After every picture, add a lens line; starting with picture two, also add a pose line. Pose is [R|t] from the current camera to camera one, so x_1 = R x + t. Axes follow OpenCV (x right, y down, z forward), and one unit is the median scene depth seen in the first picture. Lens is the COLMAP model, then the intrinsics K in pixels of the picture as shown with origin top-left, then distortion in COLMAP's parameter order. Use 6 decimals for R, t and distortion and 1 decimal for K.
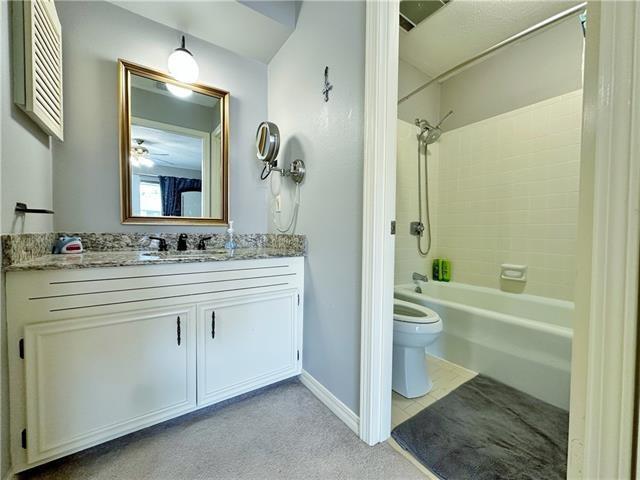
lens RADIAL K [[254.2, 0, 326.7], [0, 254.2, 236.9], [0, 0, 1]] dist [-0.001879, -0.000277]
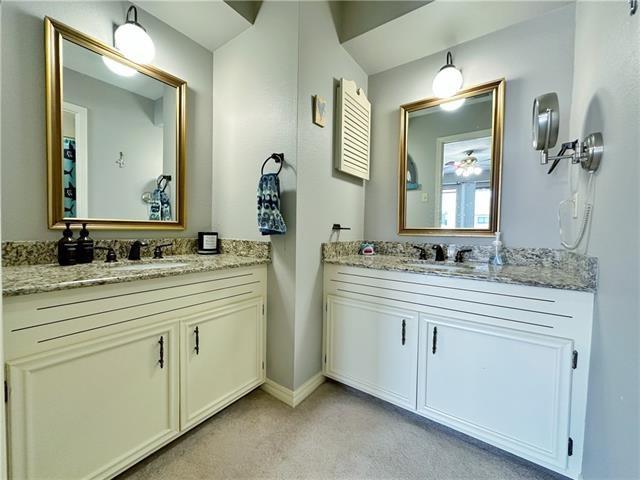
lens RADIAL K [[254.2, 0, 310.6], [0, 254.2, 238.3], [0, 0, 1]] dist [-0.001879, -0.000277]
pose [[0.334859, 0.025337, -0.941928, 0.252919], [-0.038678, 0.999166, 0.013127, -0.035168], [0.941474, 0.032036, 0.335559, 0.167723]]
